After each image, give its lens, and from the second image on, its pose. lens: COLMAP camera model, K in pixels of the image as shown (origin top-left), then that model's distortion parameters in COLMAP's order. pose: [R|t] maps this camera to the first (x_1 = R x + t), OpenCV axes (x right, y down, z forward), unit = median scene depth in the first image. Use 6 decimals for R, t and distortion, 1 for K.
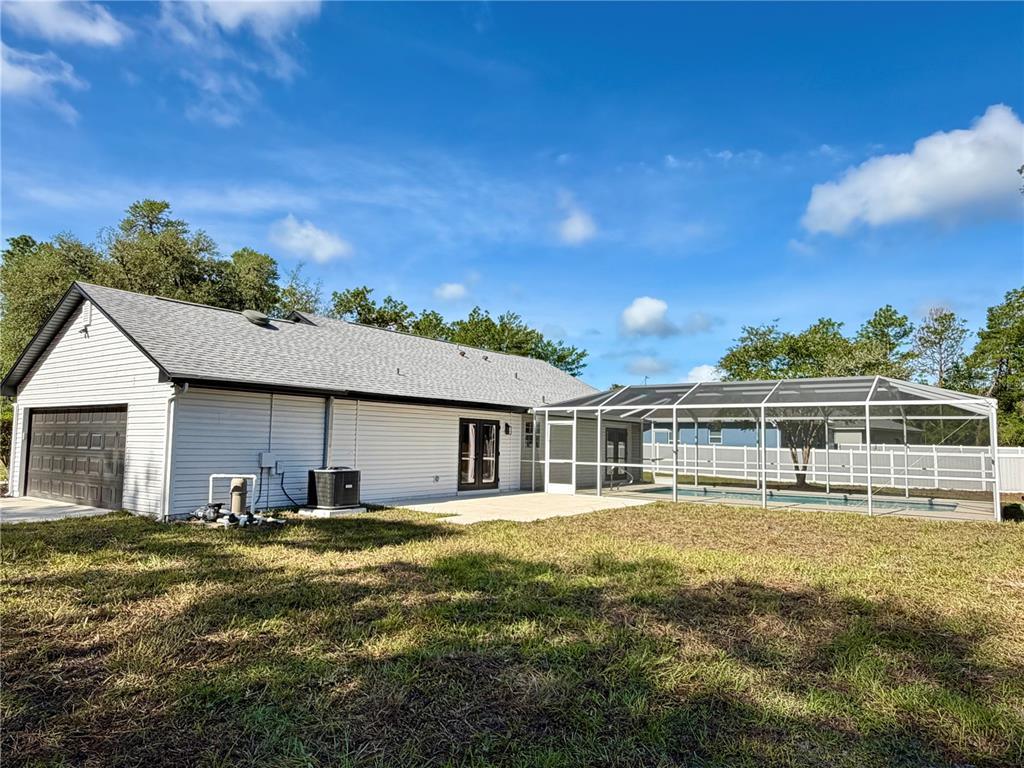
lens RADIAL K [[651.7, 0, 512.9], [0, 651.7, 385.0], [0, 0, 1]] dist [0.006448, 0.000764]
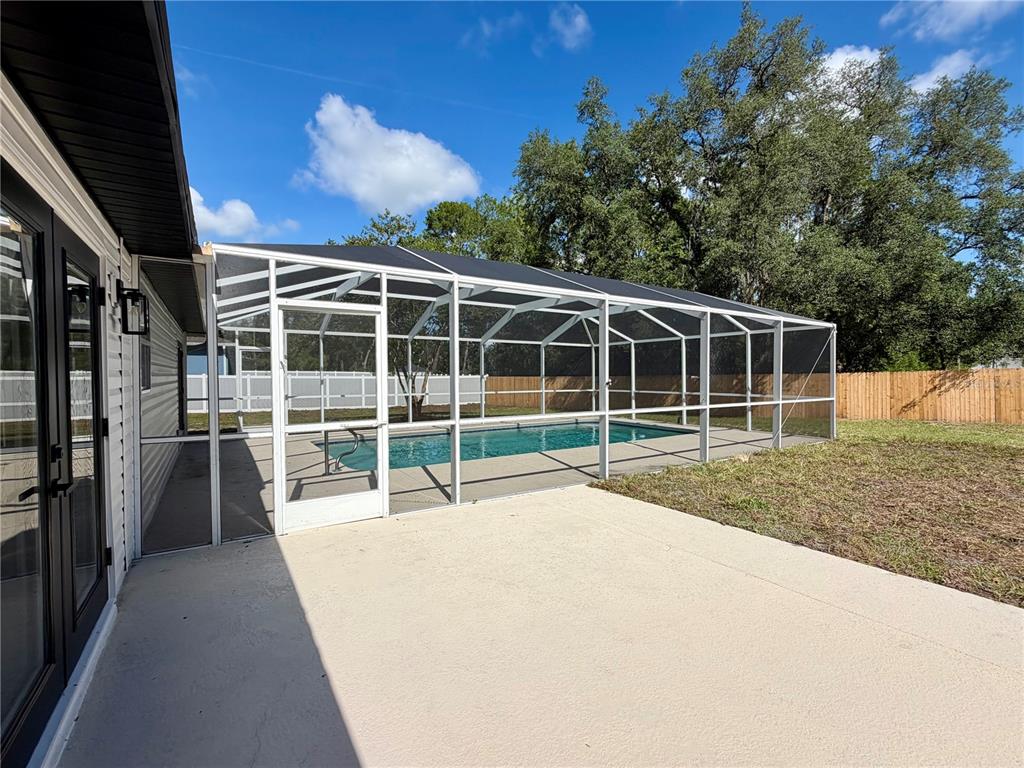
lens RADIAL K [[458.2, 0, 511.8], [0, 458.2, 382.0], [0, 0, 1]] dist [0.002147, 0.000063]
pose [[0.364300, -0.034965, 0.930625, -0.104110], [-0.070152, 0.995425, 0.064861, 0.072812], [-0.928636, -0.088914, 0.360181, 0.824036]]
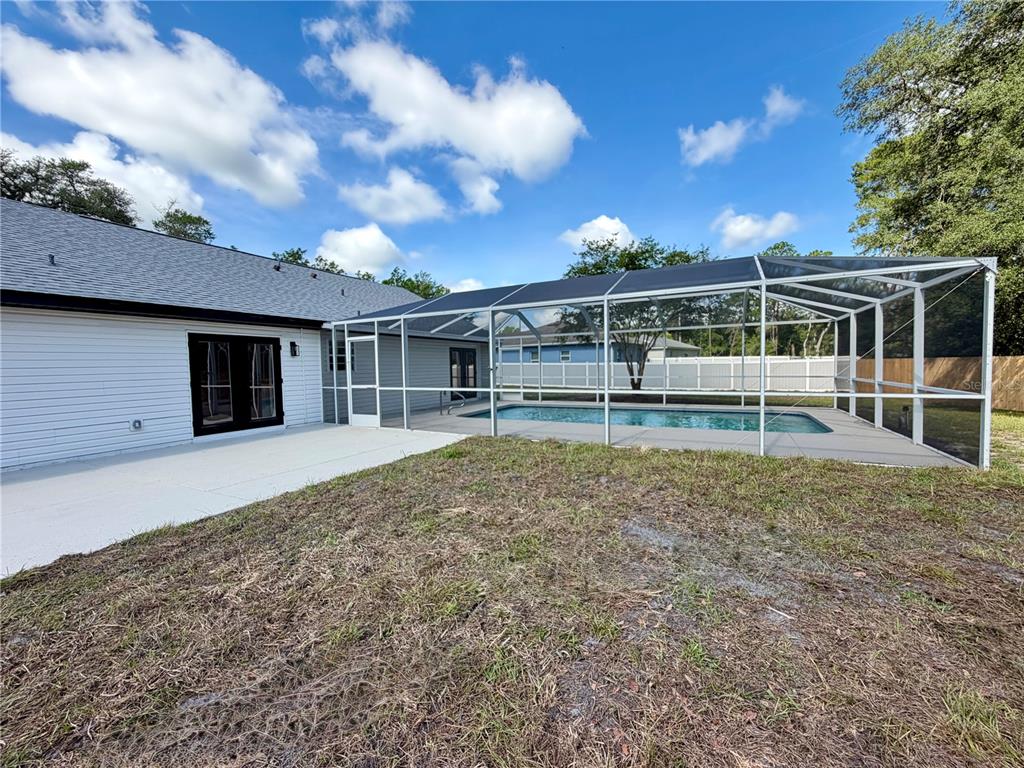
lens RADIAL K [[410.9, 0, 515.0], [0, 410.9, 380.7], [0, 0, 1]] dist [-0.000177, 0.000484]
pose [[0.986429, -0.043832, 0.158231, 0.174526], [0.023986, 0.991839, 0.125223, 0.049878], [-0.162428, -0.119728, 0.979430, 0.466216]]
